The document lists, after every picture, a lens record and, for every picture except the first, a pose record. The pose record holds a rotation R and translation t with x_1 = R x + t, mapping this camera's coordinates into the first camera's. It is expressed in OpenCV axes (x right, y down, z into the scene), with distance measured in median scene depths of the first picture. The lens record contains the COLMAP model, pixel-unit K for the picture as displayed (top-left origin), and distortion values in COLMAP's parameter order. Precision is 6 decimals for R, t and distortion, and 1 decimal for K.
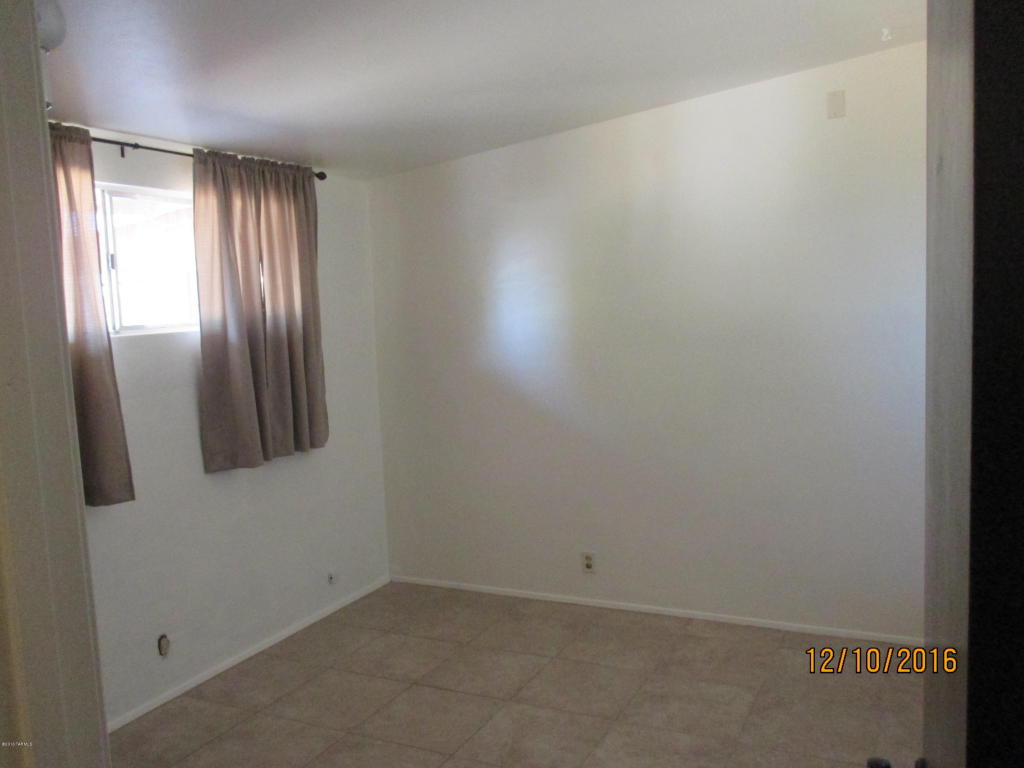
lens RADIAL K [[860.9, 0, 518.1], [0, 860.9, 380.5], [0, 0, 1]] dist [-0.026769, 0.015571]
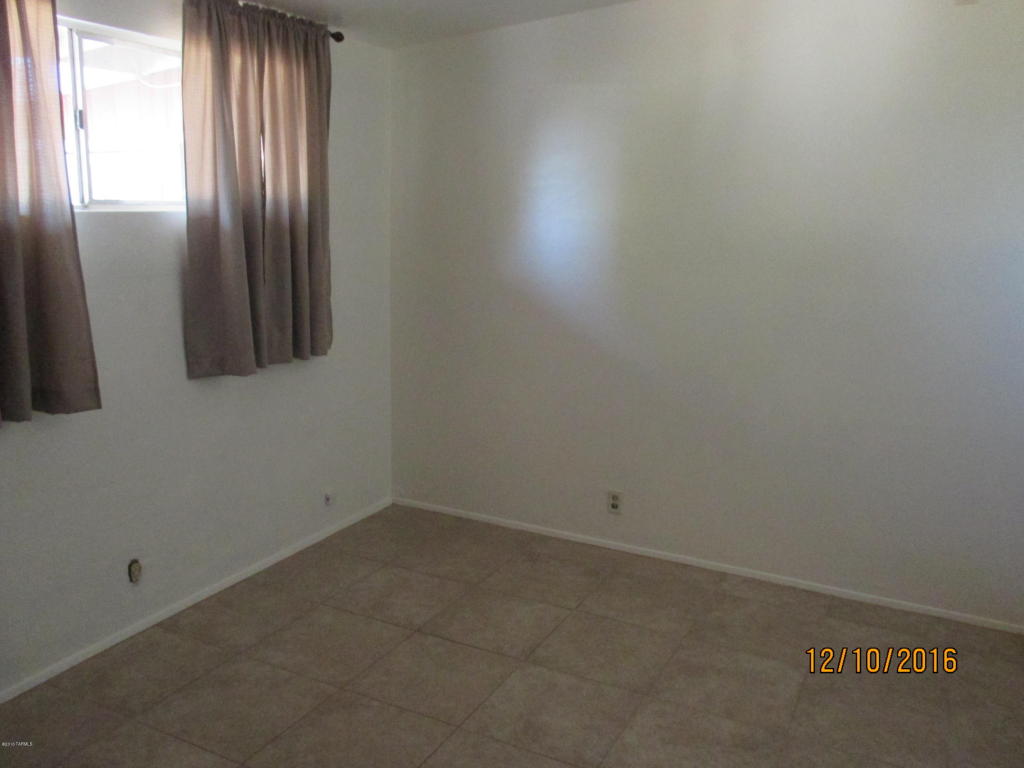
lens RADIAL K [[860.9, 0, 518.1], [0, 860.9, 380.5], [0, 0, 1]] dist [-0.026769, 0.015571]
pose [[0.997670, 0.068209, 0.001628, -0.034028], [-0.067975, 0.991643, 0.109655, -0.007544], [0.005865, -0.109510, 0.993968, 0.140722]]
